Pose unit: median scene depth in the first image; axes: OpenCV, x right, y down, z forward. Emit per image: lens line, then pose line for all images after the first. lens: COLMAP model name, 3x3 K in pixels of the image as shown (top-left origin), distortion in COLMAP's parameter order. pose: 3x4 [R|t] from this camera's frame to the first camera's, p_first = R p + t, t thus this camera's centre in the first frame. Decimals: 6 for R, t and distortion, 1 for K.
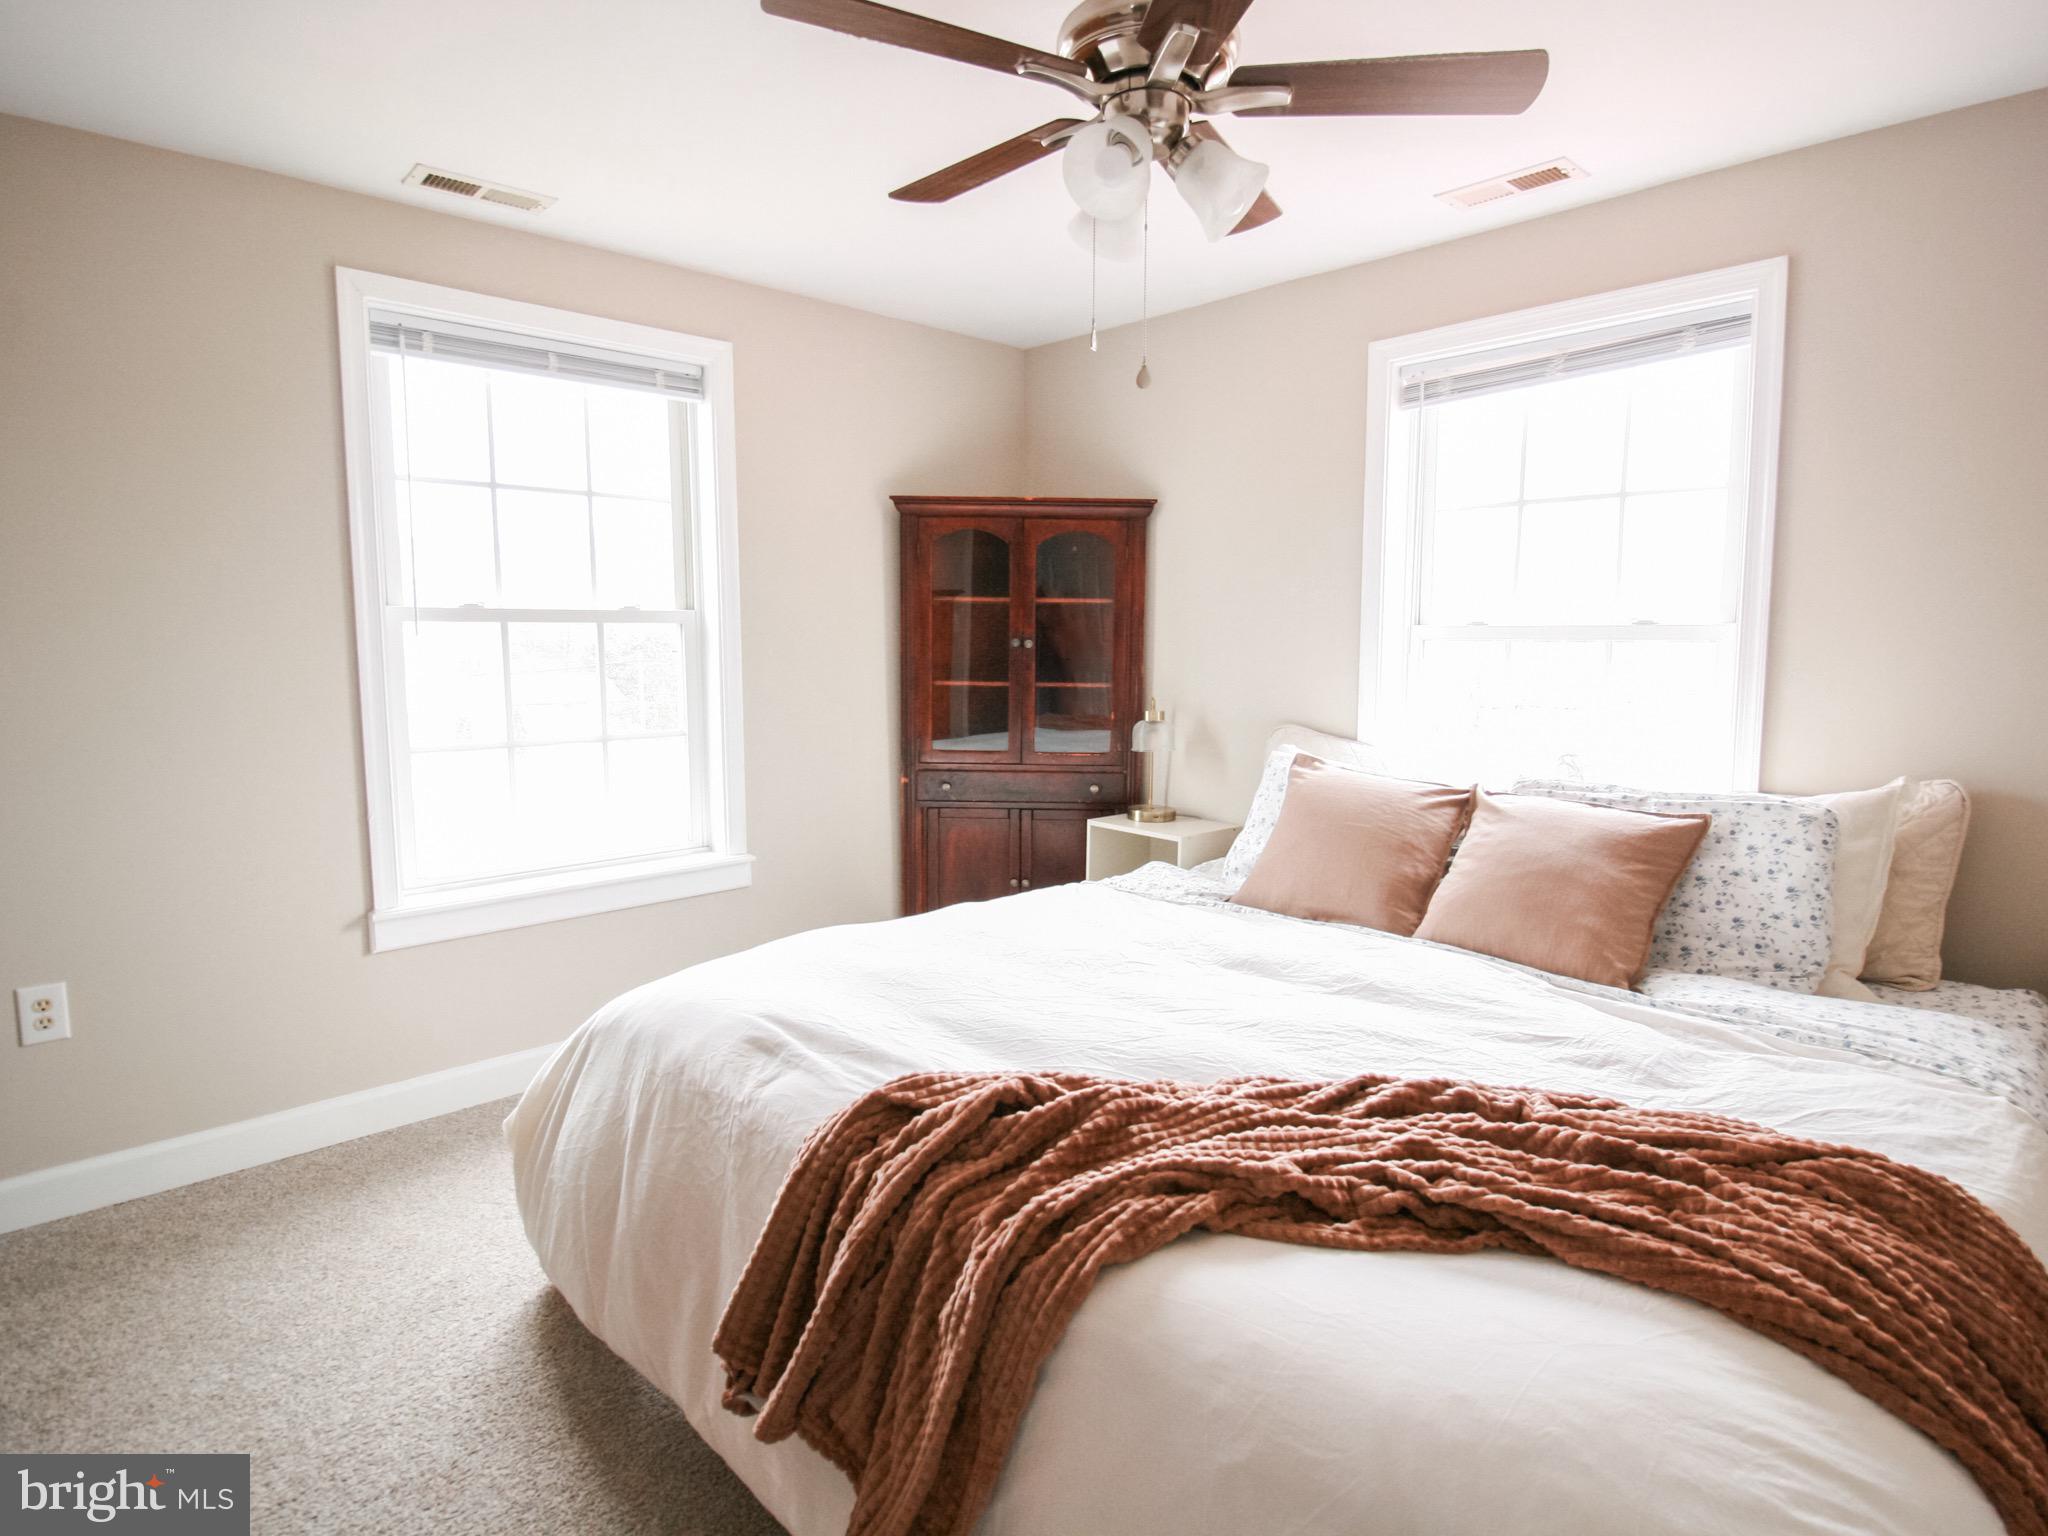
lens RADIAL K [[1092.1, 0, 1053.4], [0, 1092.1, 760.3], [0, 0, 1]] dist [-0.014109, 0.000078]
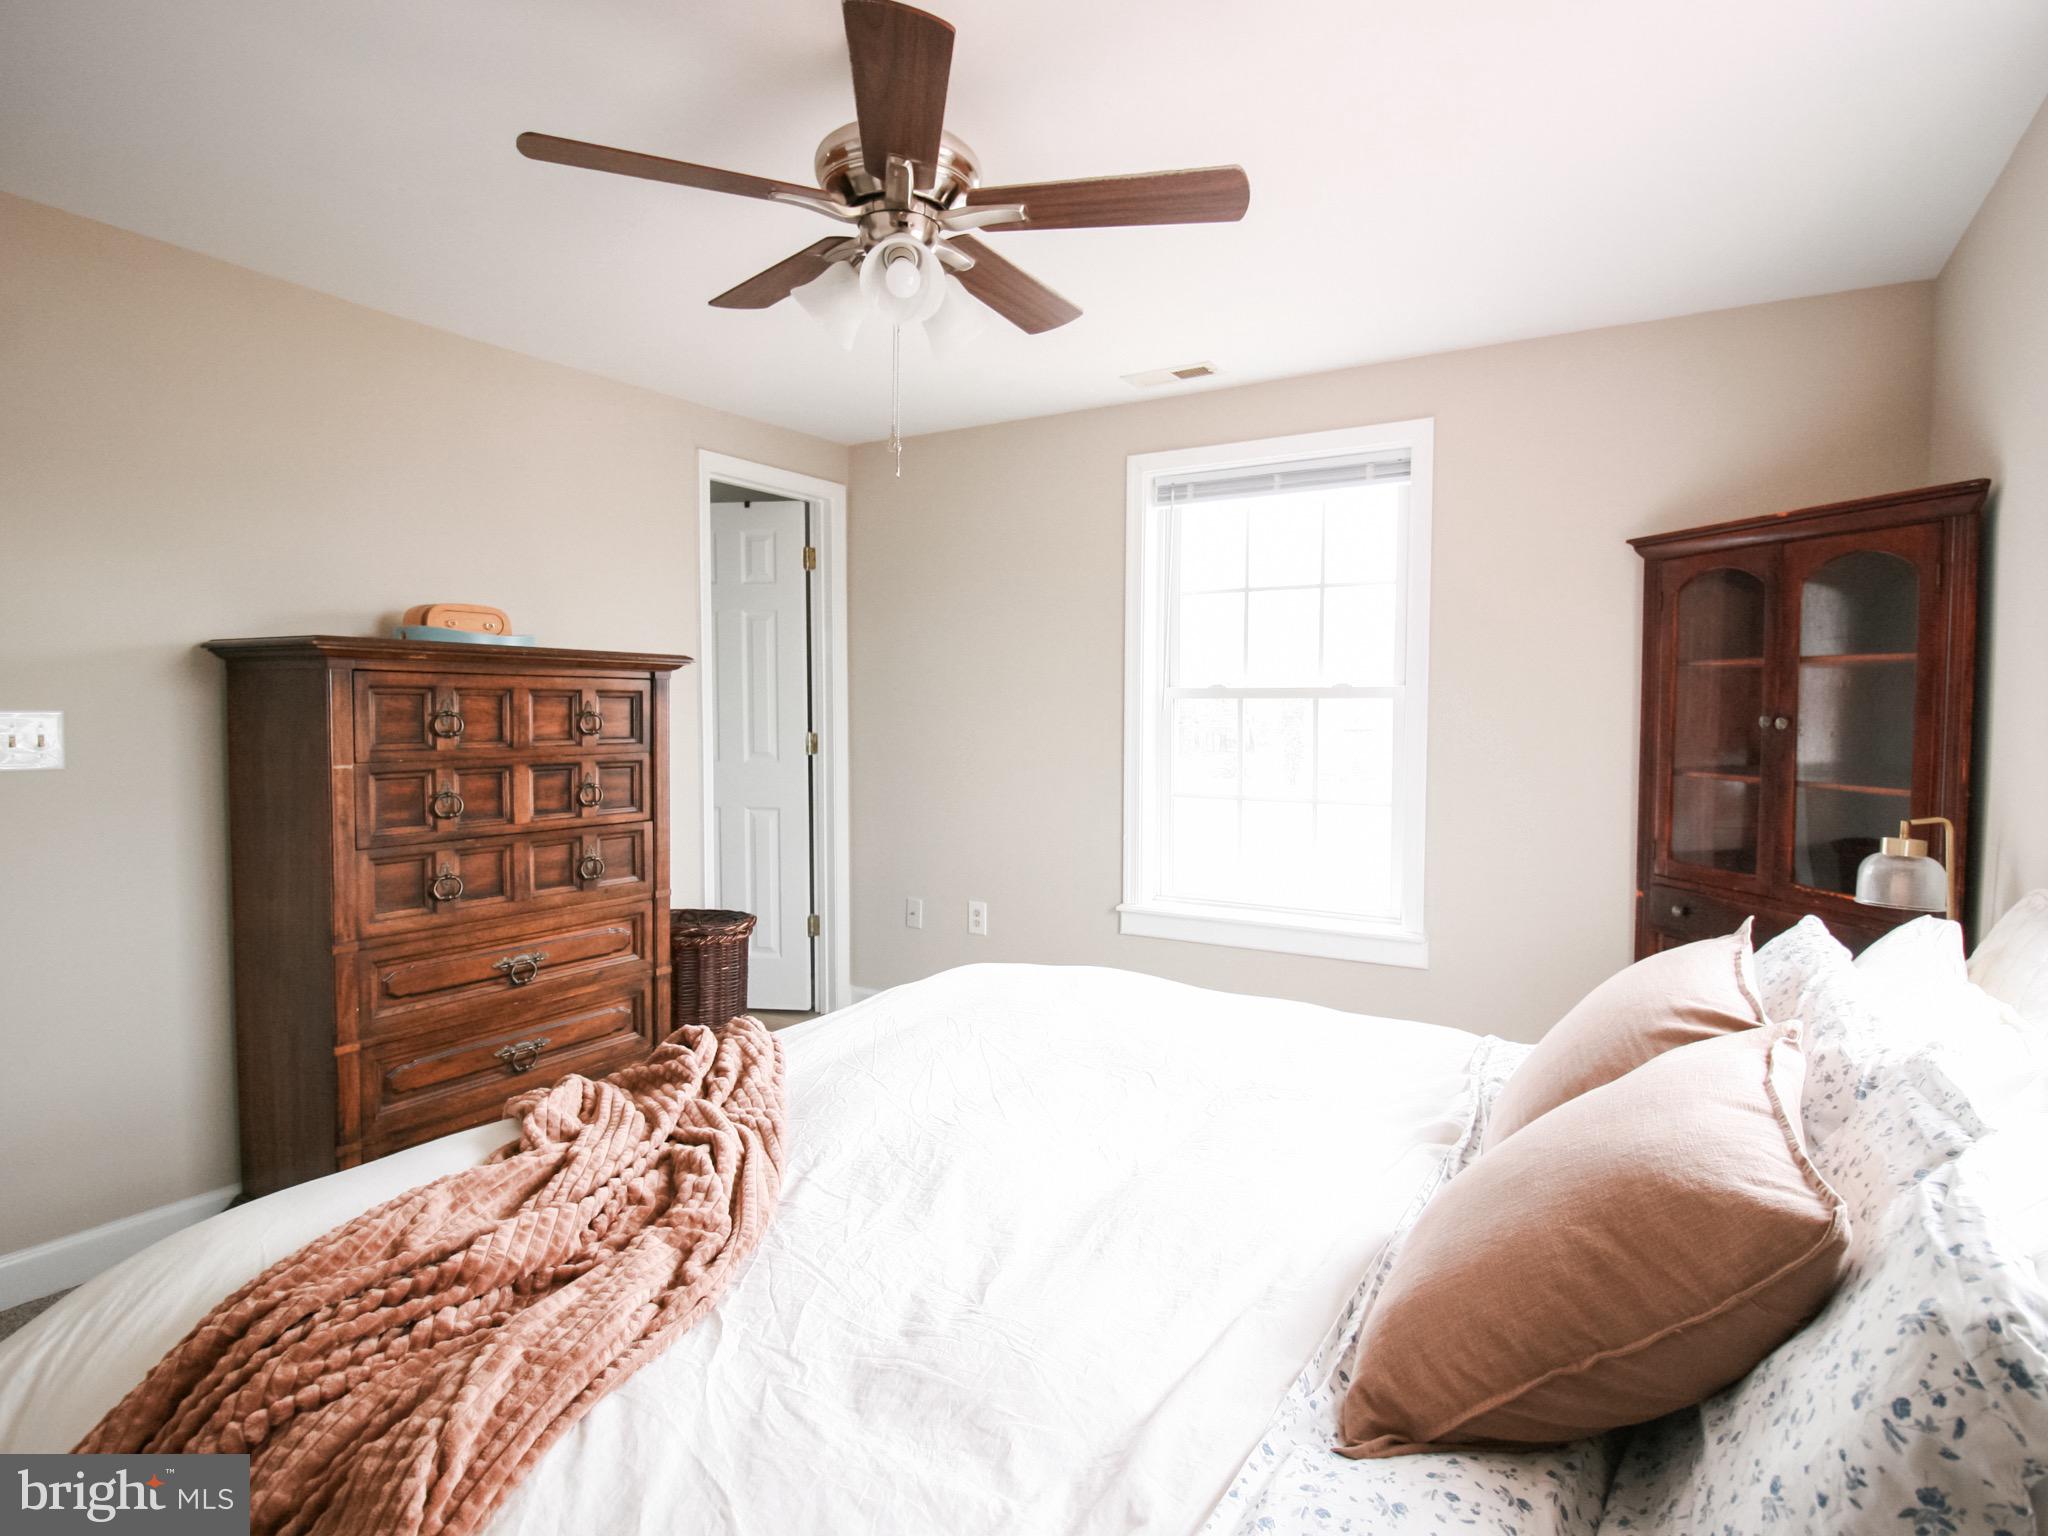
lens RADIAL K [[1092.1, 0, 1053.4], [0, 1092.1, 760.3], [0, 0, 1]] dist [-0.014109, 0.000078]
pose [[0.260367, 0.047452, -0.964343, 0.606306], [-0.112106, 0.993522, 0.018620, -0.053303], [0.958979, 0.103260, 0.264000, 0.448343]]
